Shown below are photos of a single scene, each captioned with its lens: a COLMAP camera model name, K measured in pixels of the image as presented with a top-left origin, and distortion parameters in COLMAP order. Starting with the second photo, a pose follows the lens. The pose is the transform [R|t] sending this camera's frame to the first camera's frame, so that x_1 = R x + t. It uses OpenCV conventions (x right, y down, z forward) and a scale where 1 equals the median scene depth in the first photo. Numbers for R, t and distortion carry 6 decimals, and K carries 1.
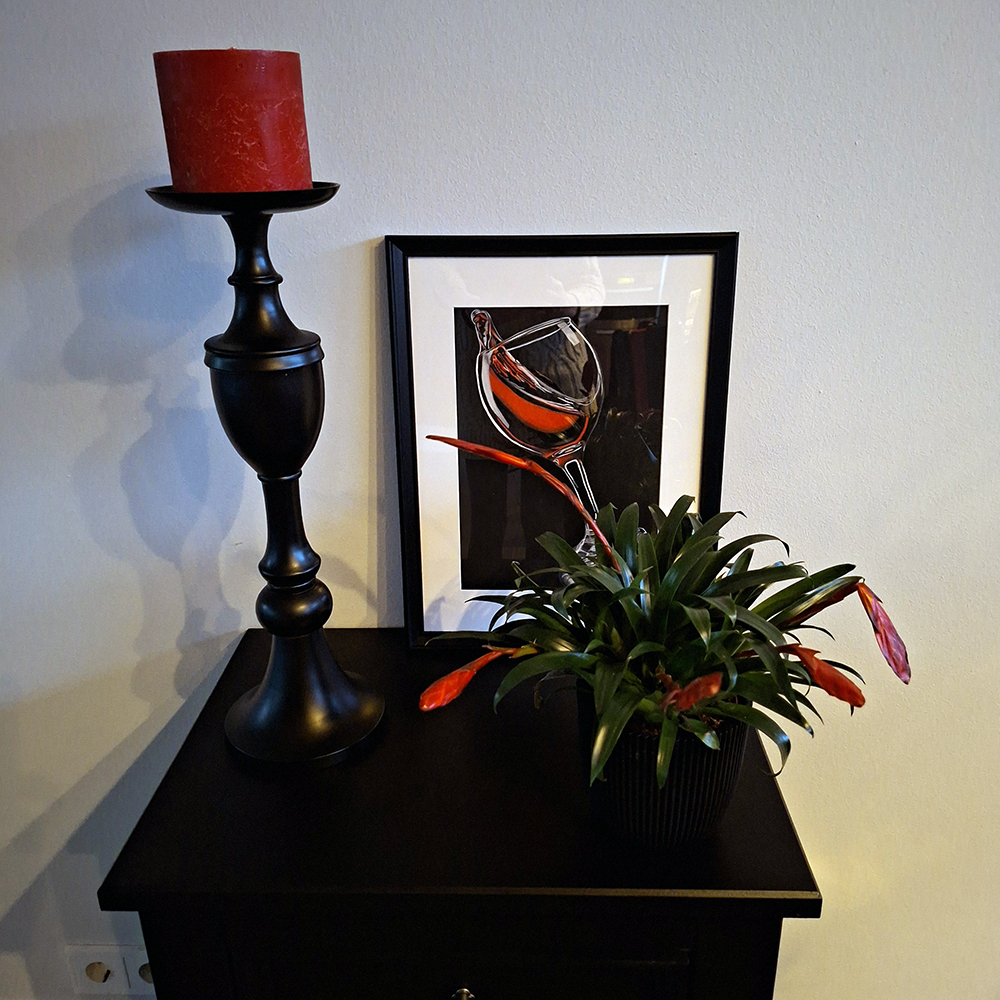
lens RADIAL K [[903.2, 0, 507.8], [0, 903.2, 495.9], [0, 0, 1]] dist [0.125813, -0.217565]
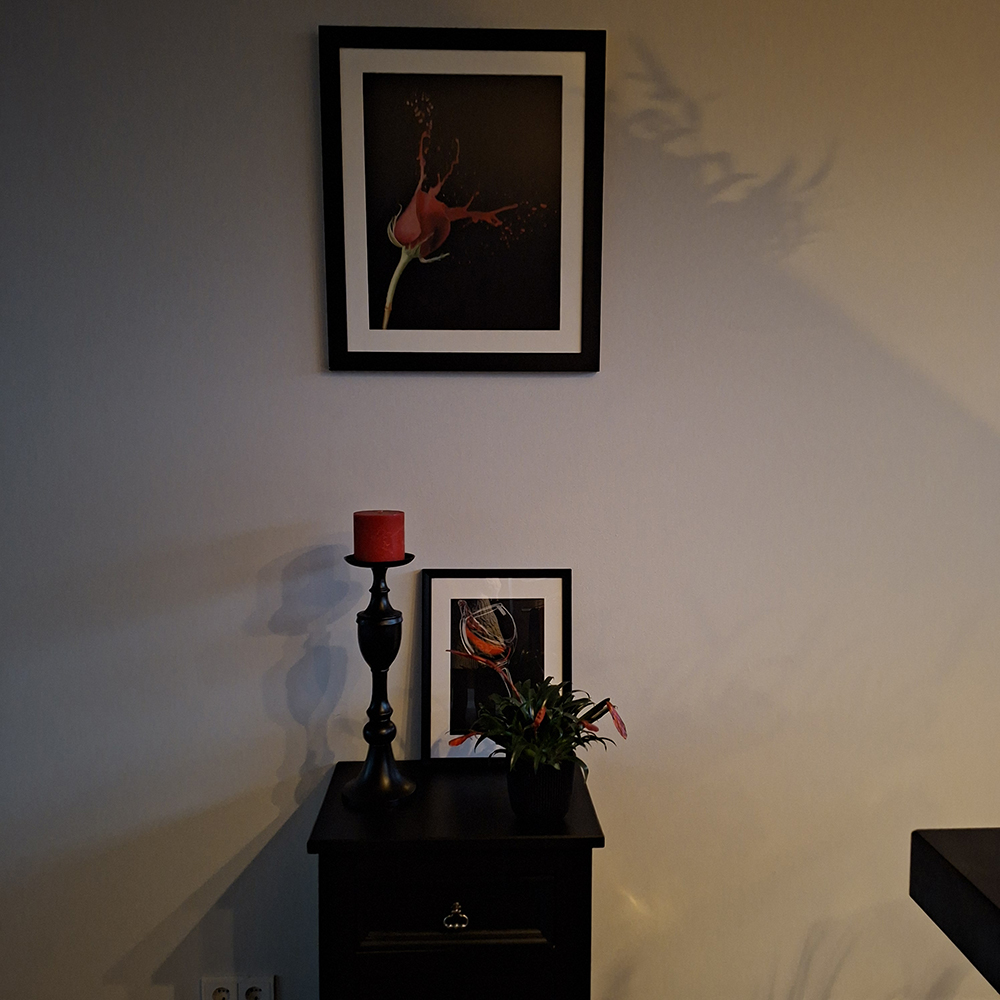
lens RADIAL K [[903.2, 0, 507.8], [0, 903.2, 495.9], [0, 0, 1]] dist [0.125813, -0.217565]
pose [[0.997086, 0.009631, 0.075680, -0.089297], [0.013261, 0.955019, -0.296248, 0.217458], [-0.075129, 0.296388, 0.952108, -1.234643]]
